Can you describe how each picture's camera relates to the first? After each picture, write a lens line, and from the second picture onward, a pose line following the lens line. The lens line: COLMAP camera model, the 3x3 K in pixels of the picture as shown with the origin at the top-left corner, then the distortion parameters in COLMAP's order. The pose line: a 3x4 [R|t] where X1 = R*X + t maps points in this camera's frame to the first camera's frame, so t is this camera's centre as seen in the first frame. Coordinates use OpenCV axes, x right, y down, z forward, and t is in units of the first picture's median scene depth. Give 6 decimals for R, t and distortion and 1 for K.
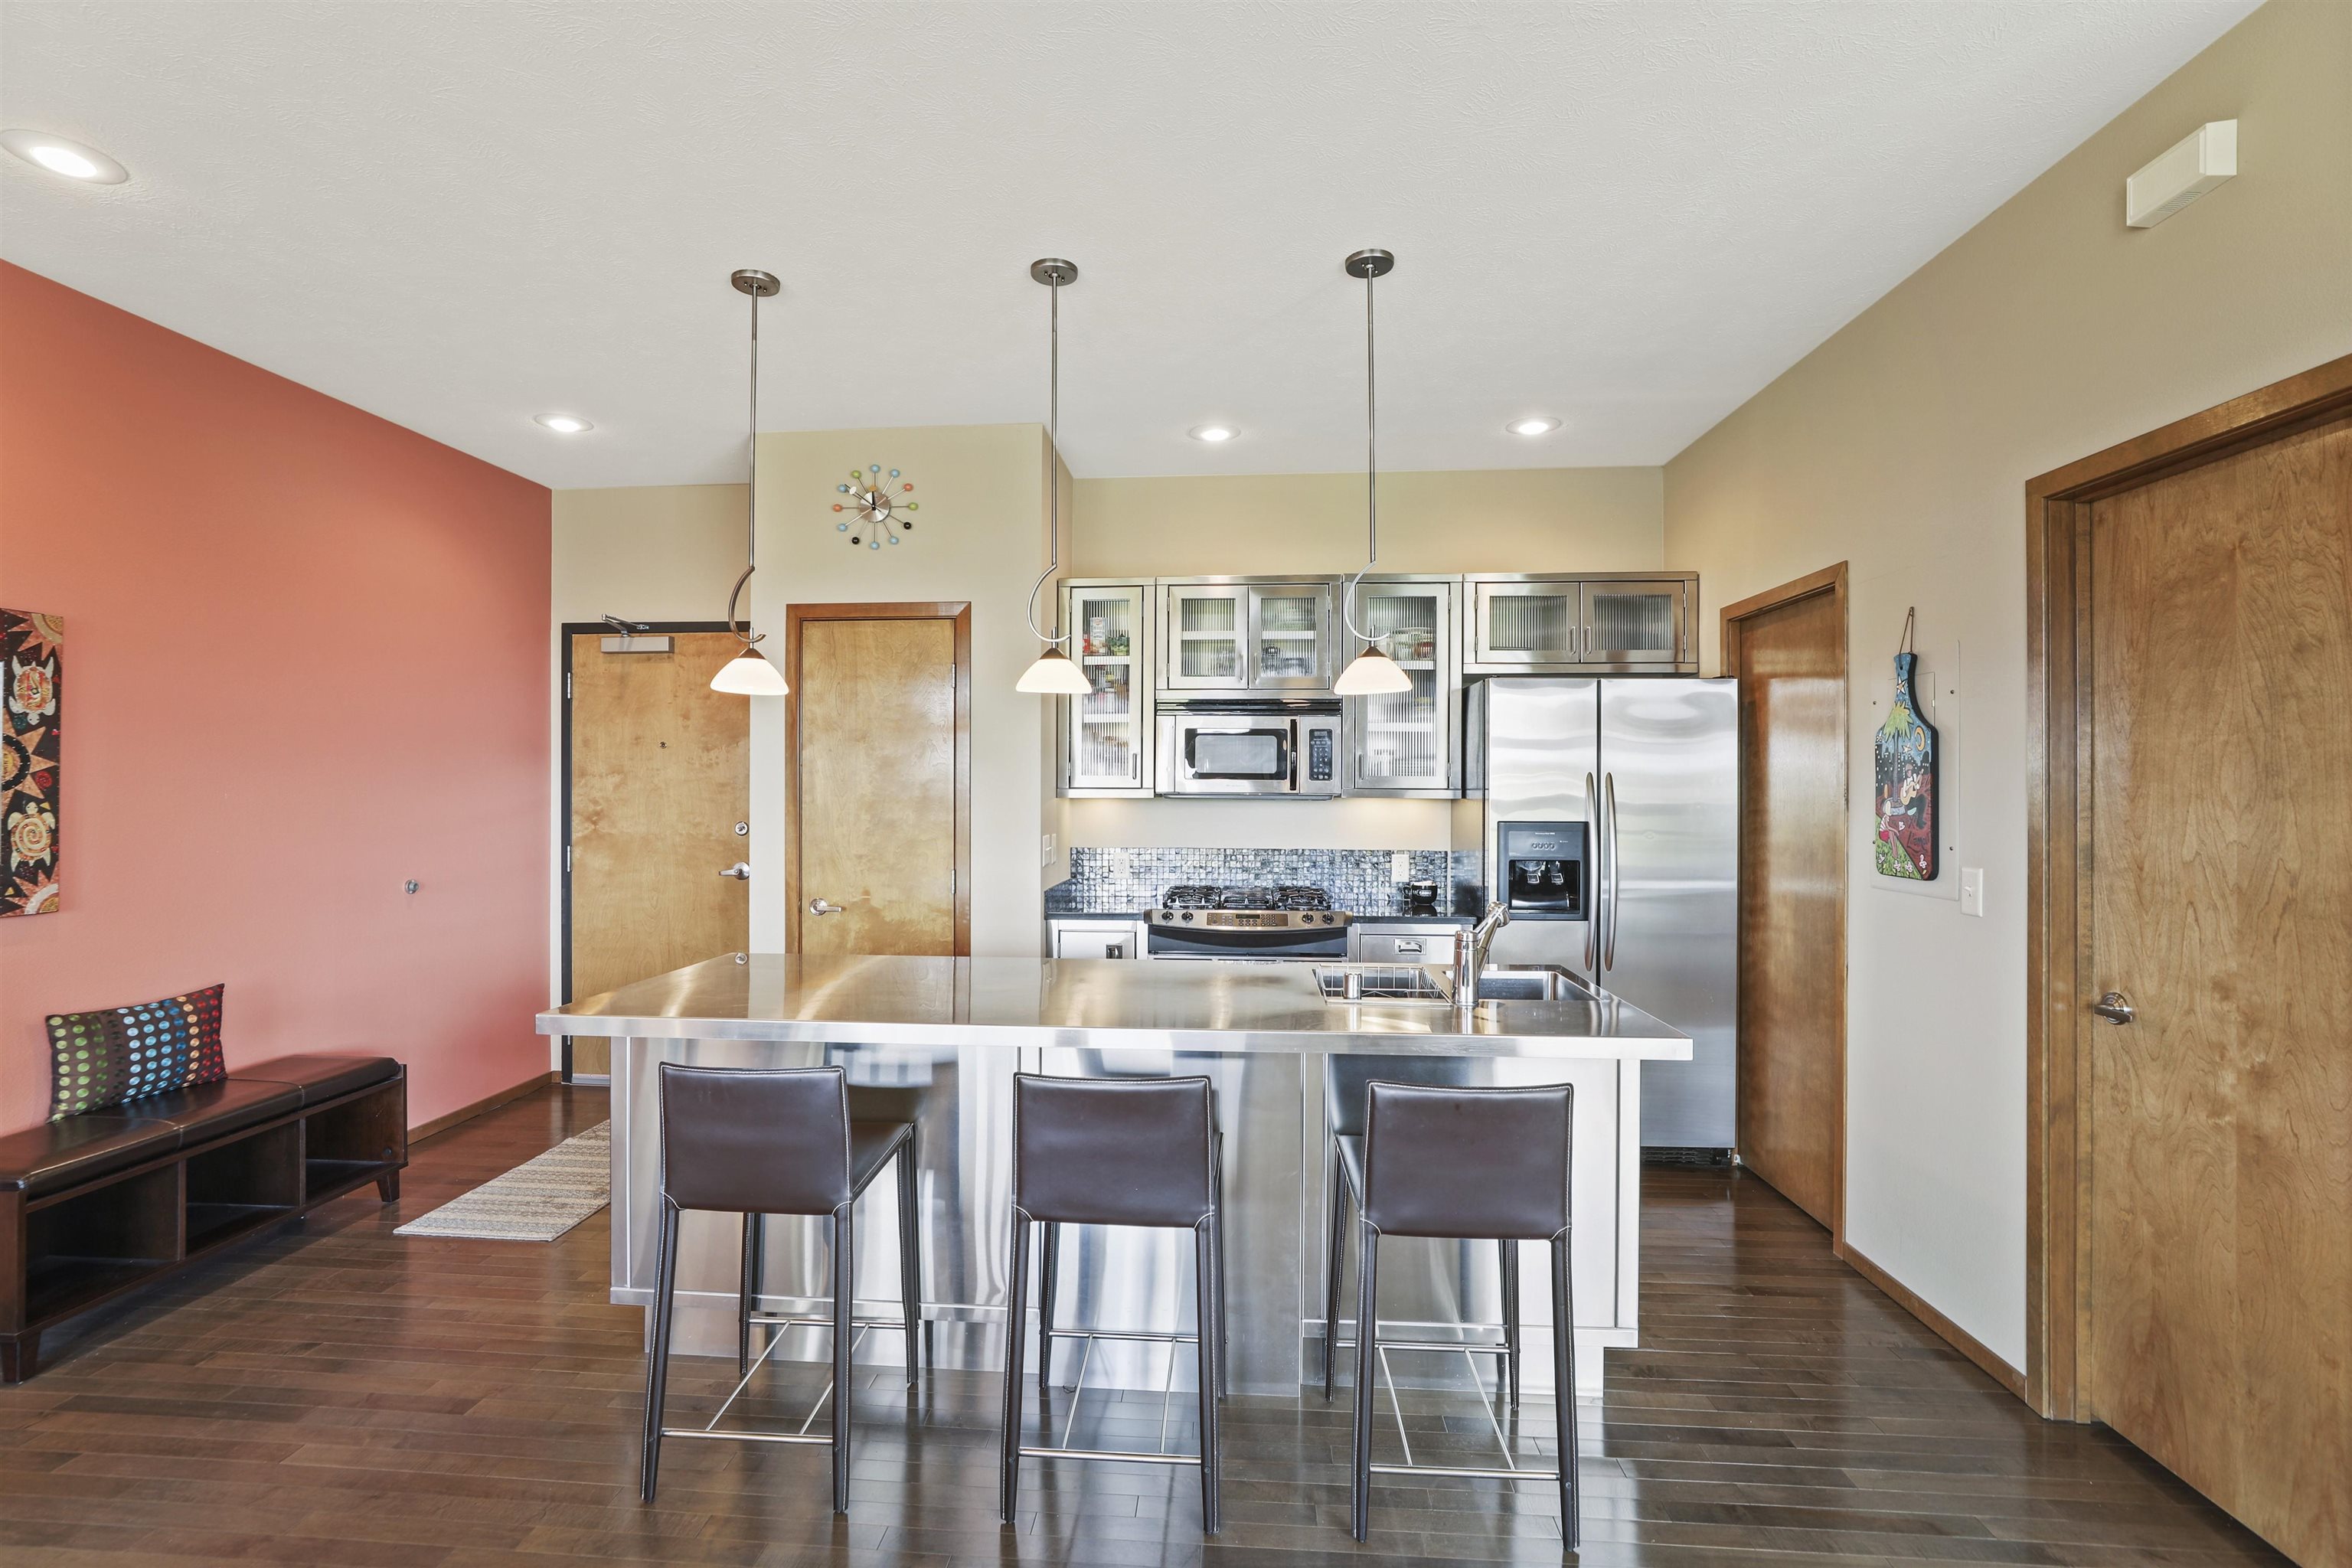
lens RADIAL K [[1090.1, 0, 1176.0], [0, 1090.1, 784.0], [0, 0, 1]] dist [-0.013018, 0.008644]
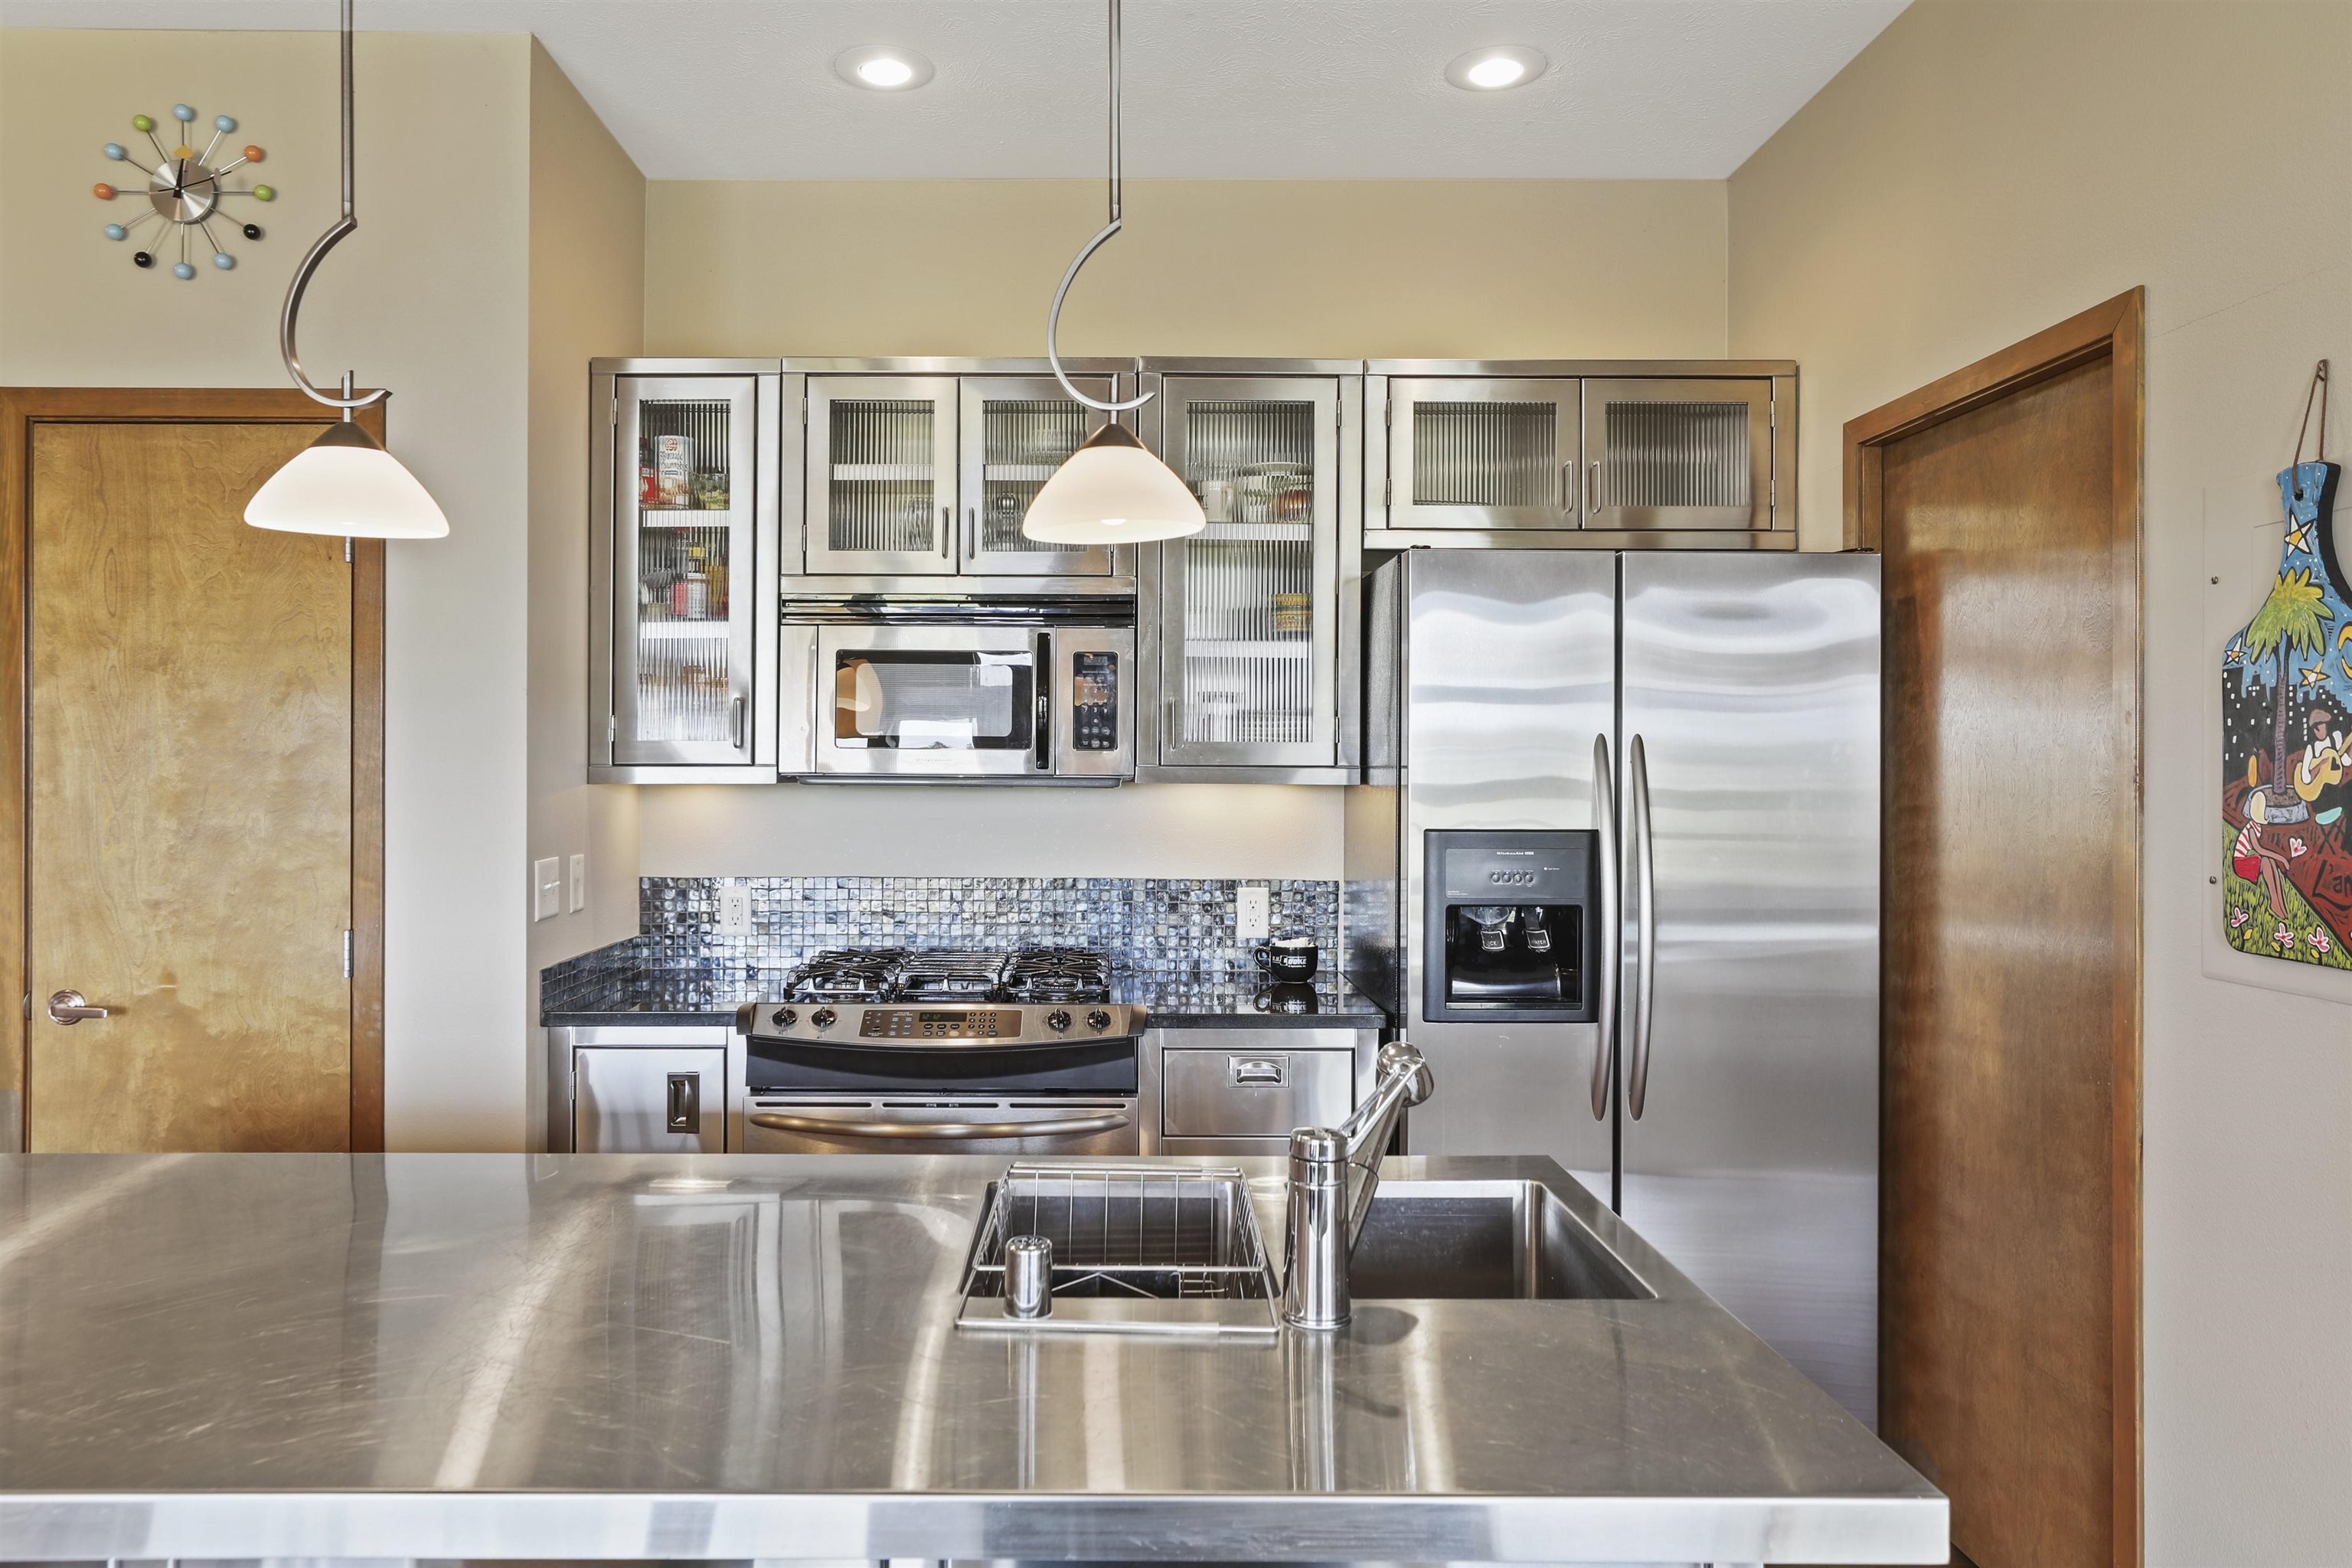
lens RADIAL K [[1514.7, 0, 1117.2], [0, 1514.7, 768.3], [0, 0, 1]] dist [0.005364, 0.002428]
pose [[0.997368, -0.000575, 0.072507, 0.097775], [0.000207, 0.999987, 0.005091, 0.001733], [-0.072509, -0.005062, 0.997355, 0.295055]]
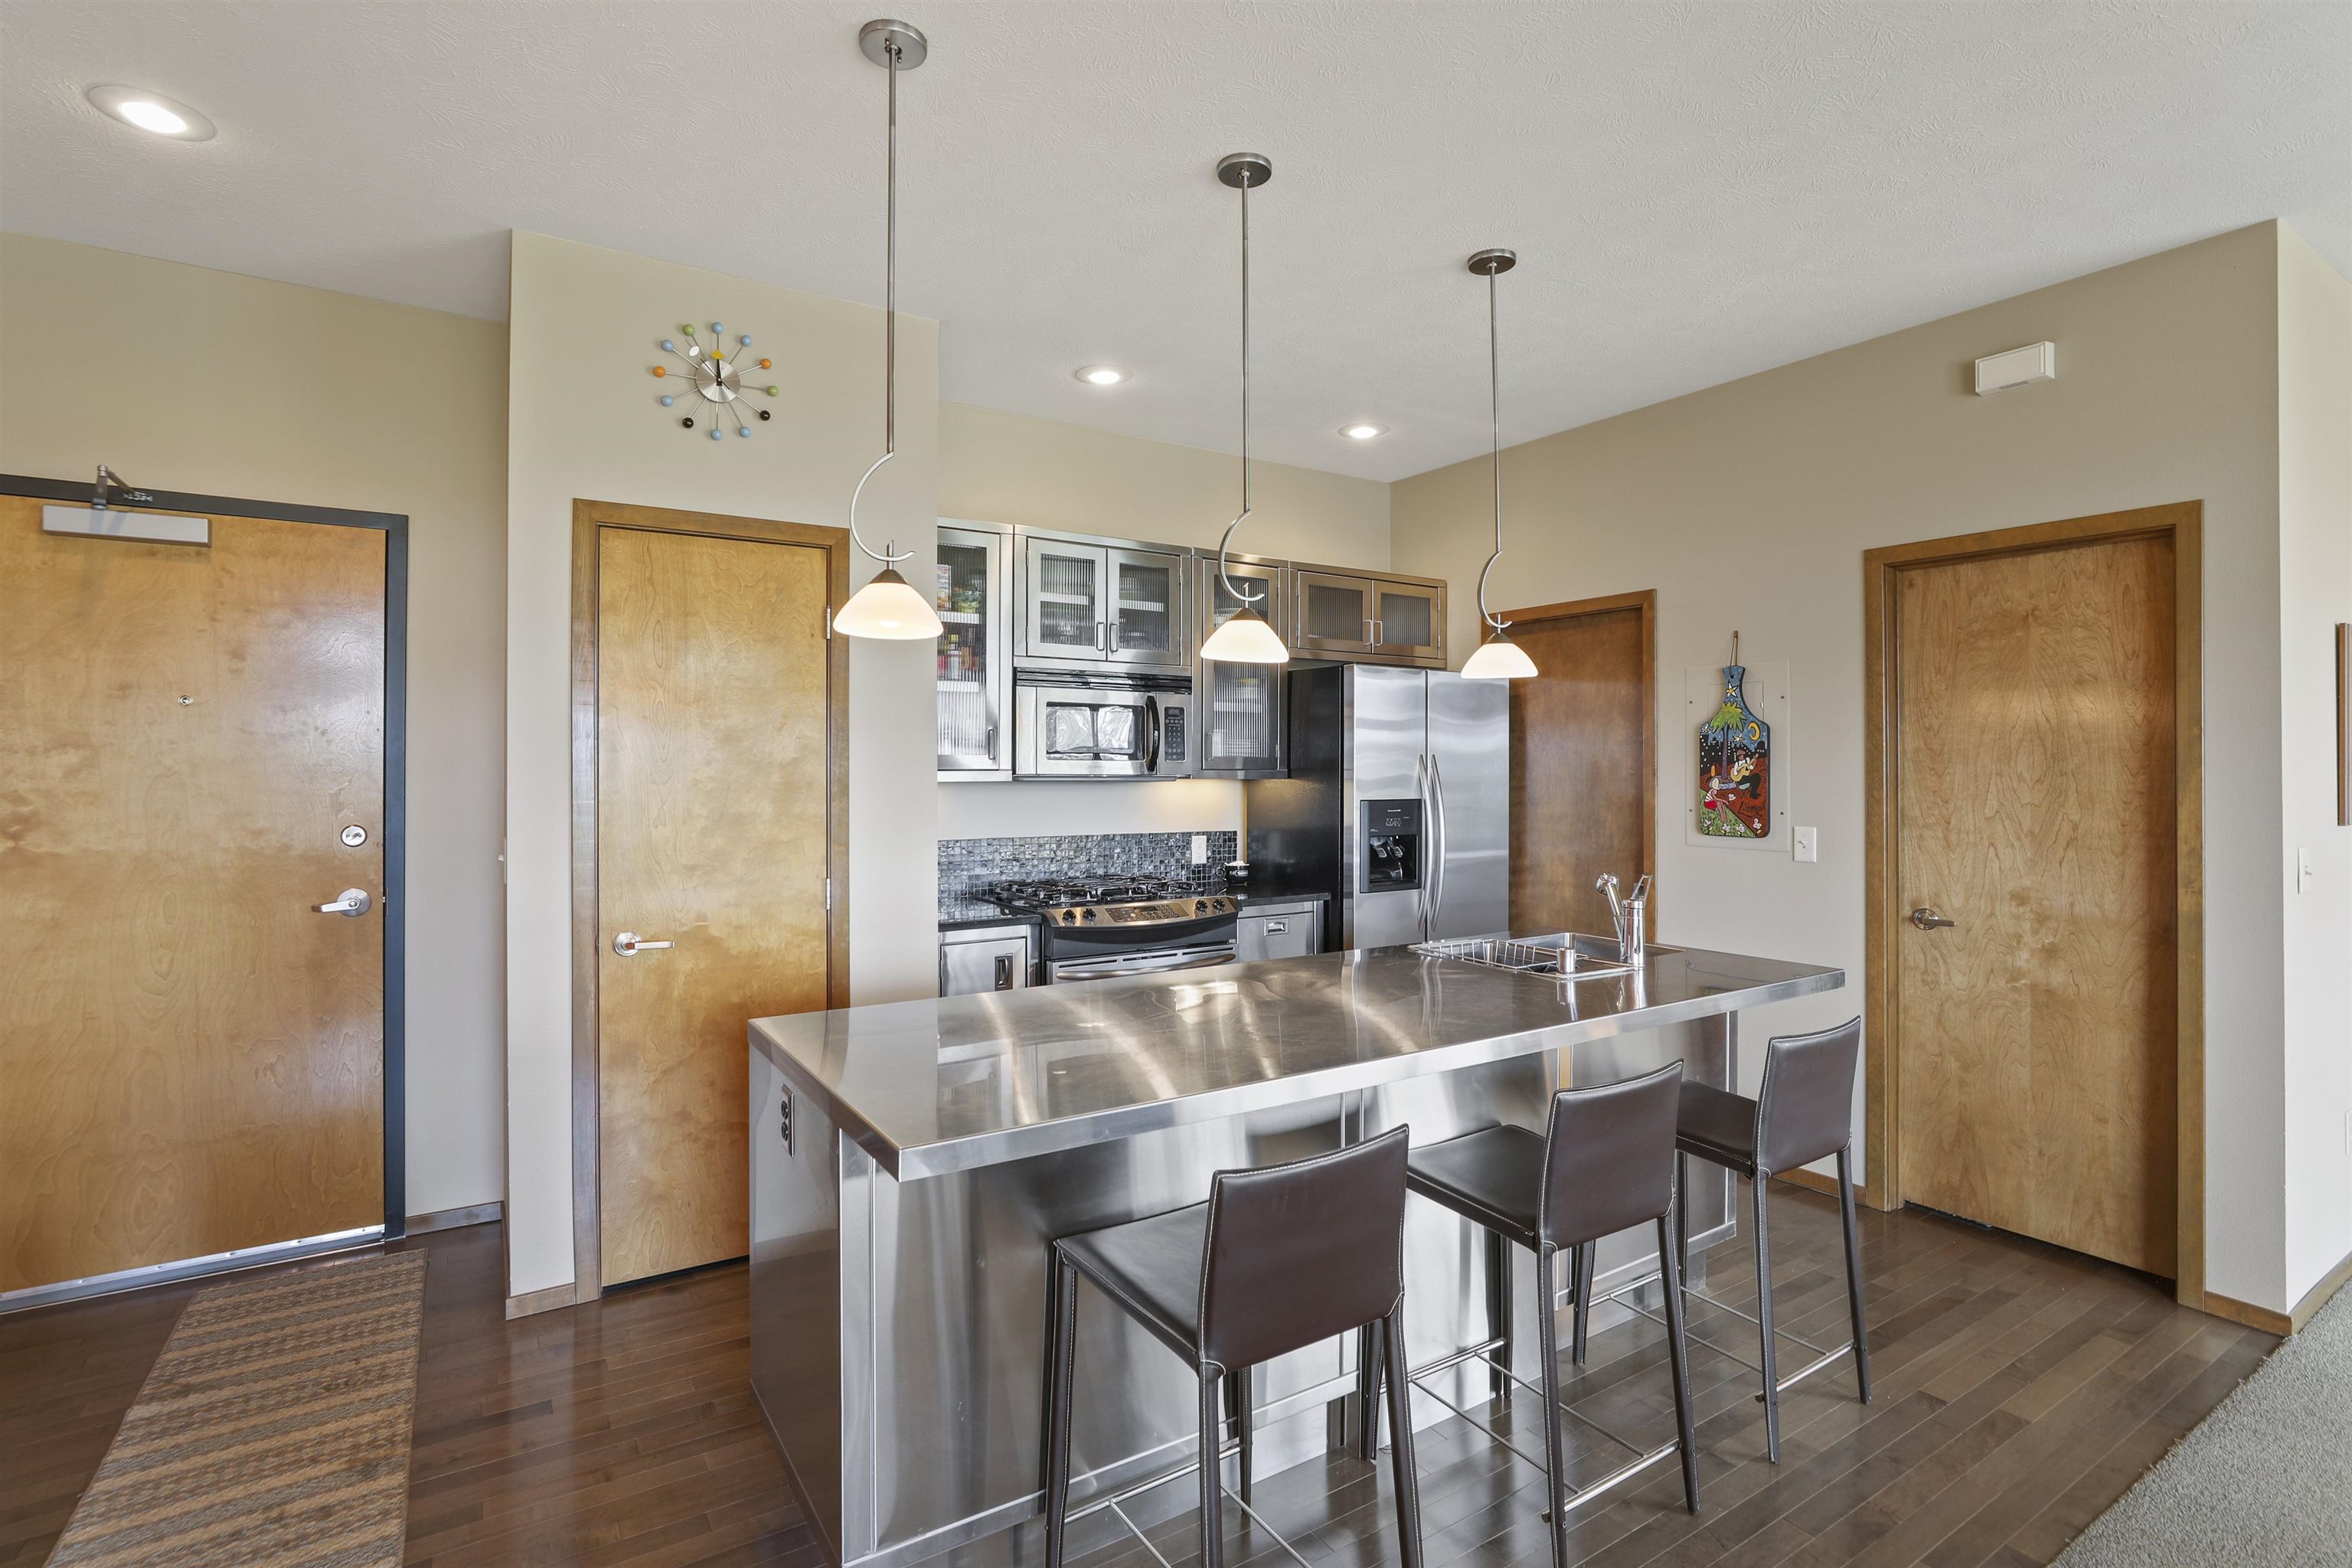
lens RADIAL K [[1135.0, 0, 1175.7], [0, 1135.0, 762.9], [0, 0, 1]] dist [0.000238, 0.000320]
pose [[0.797671, -0.000122, 0.603093, -0.505210], [-0.000550, 0.999999, 0.000930, -0.002820], [-0.603092, -0.001073, 0.797671, 0.224894]]
